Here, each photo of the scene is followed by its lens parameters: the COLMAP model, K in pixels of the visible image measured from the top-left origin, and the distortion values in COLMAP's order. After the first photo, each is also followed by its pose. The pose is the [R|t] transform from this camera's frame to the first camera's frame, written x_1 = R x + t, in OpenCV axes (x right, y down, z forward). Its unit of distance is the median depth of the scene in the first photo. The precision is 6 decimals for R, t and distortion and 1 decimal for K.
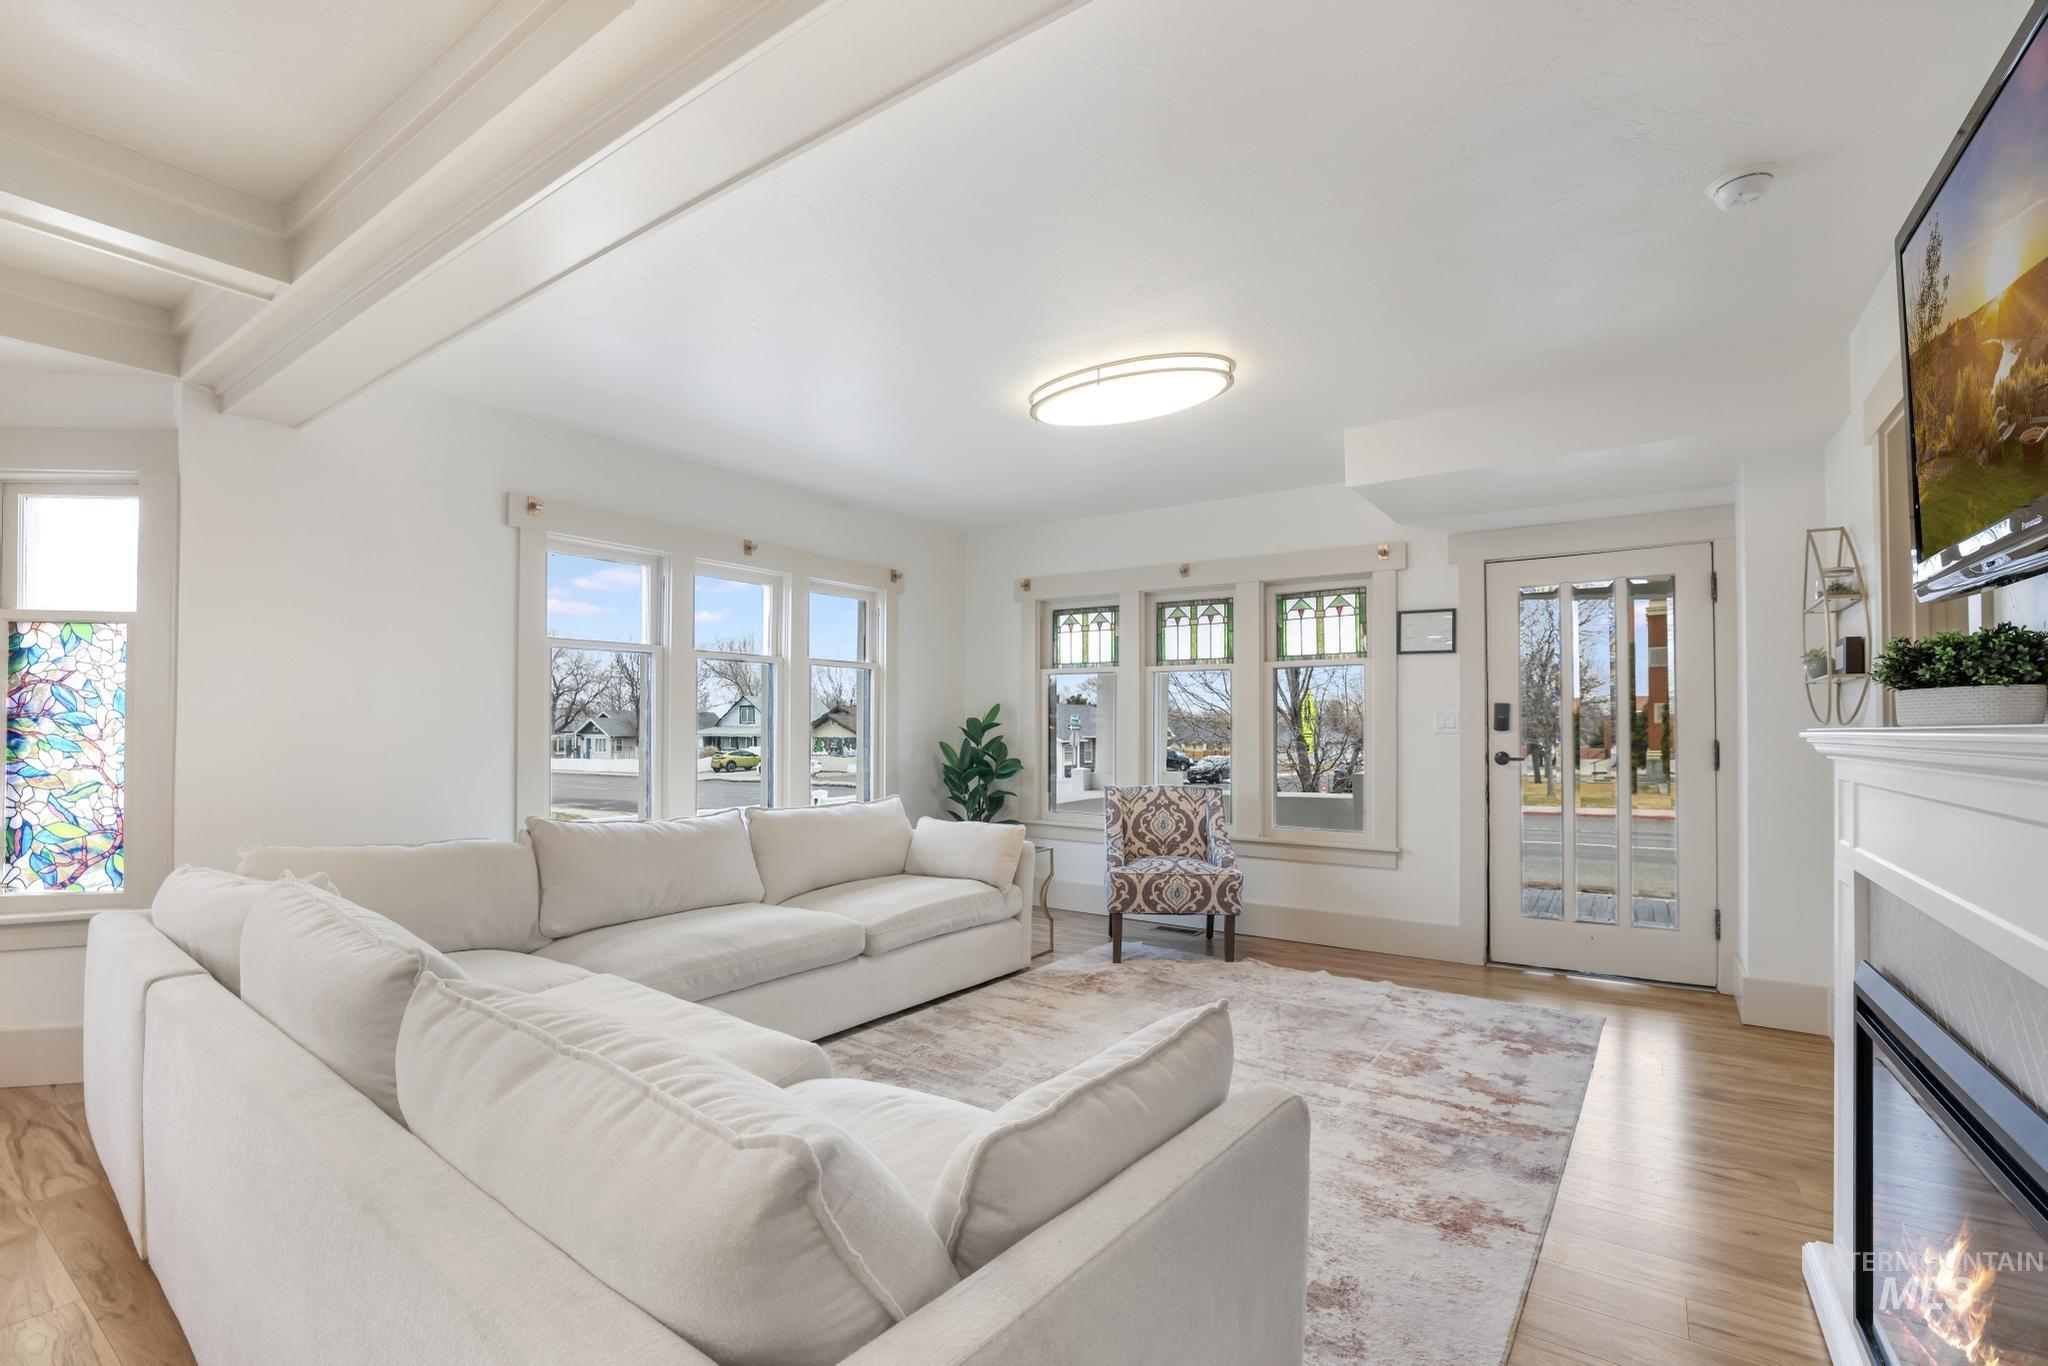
lens RADIAL K [[918.6, 0, 1016.2], [0, 918.6, 726.9], [0, 0, 1]] dist [-0.001305, 0.008294]
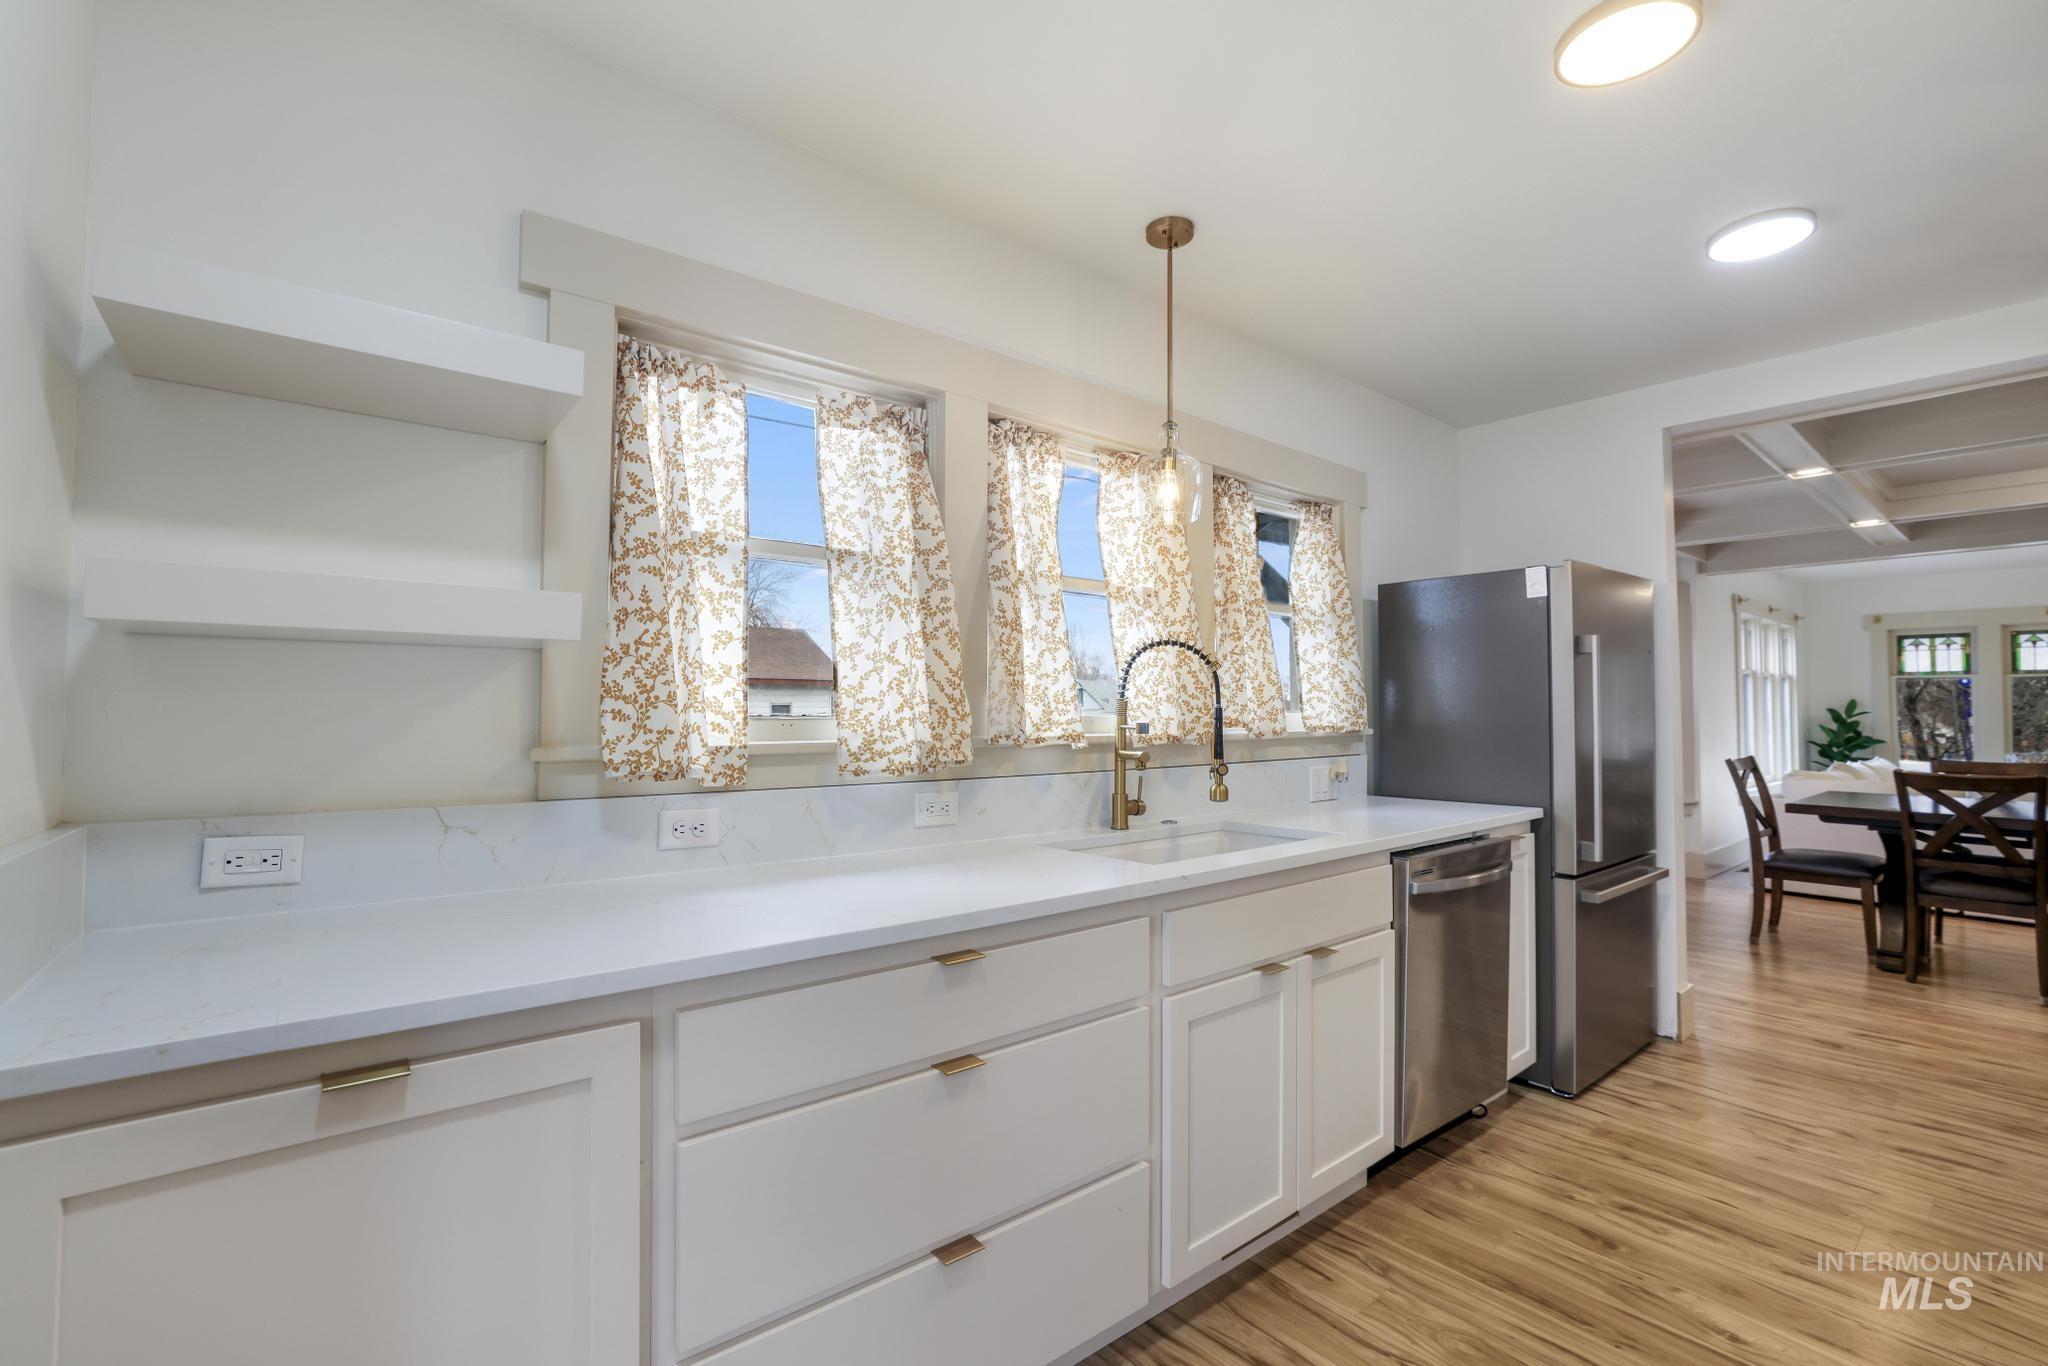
lens RADIAL K [[892.5, 0, 1017.0], [0, 892.5, 680.9], [0, 0, 1]] dist [-0.051495, 0.019050]
pose [[0.960493, -0.008207, -0.278183, -1.011176], [-0.000843, 0.999475, -0.032400, -0.008957], [0.278303, 0.031355, 0.959981, -0.784580]]
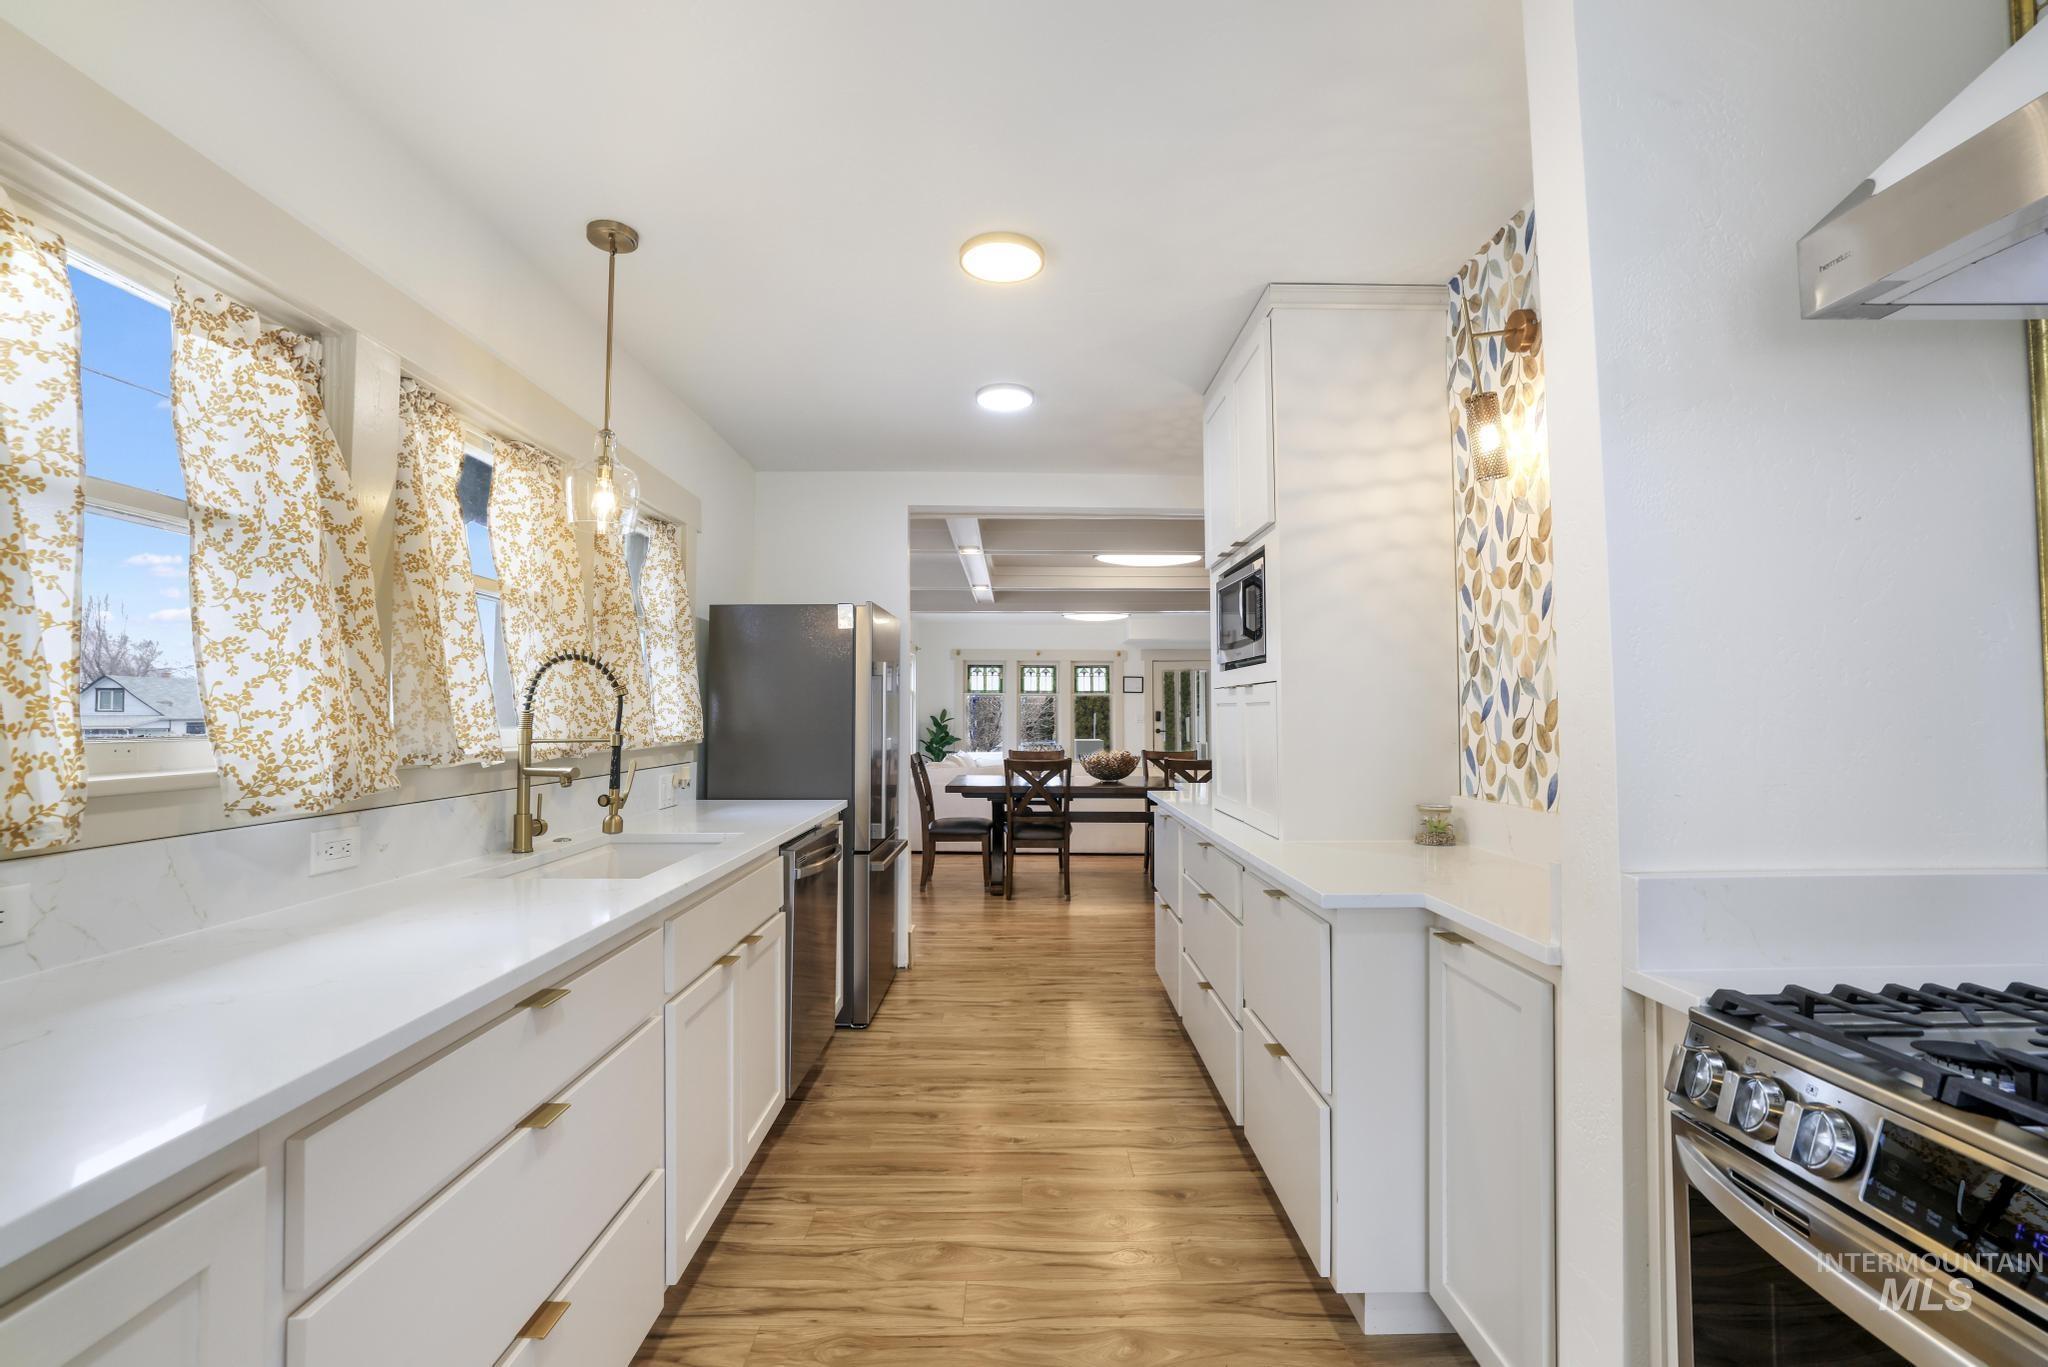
lens RADIAL K [[892.5, 0, 1017.0], [0, 892.5, 681.4], [0, 0, 1]] dist [-0.051495, 0.019050]
pose [[0.819147, 0.020298, 0.573225, -1.128717], [0.001617, 0.999288, -0.037697, -0.012449], [-0.573582, 0.031806, 0.818531, -0.804992]]
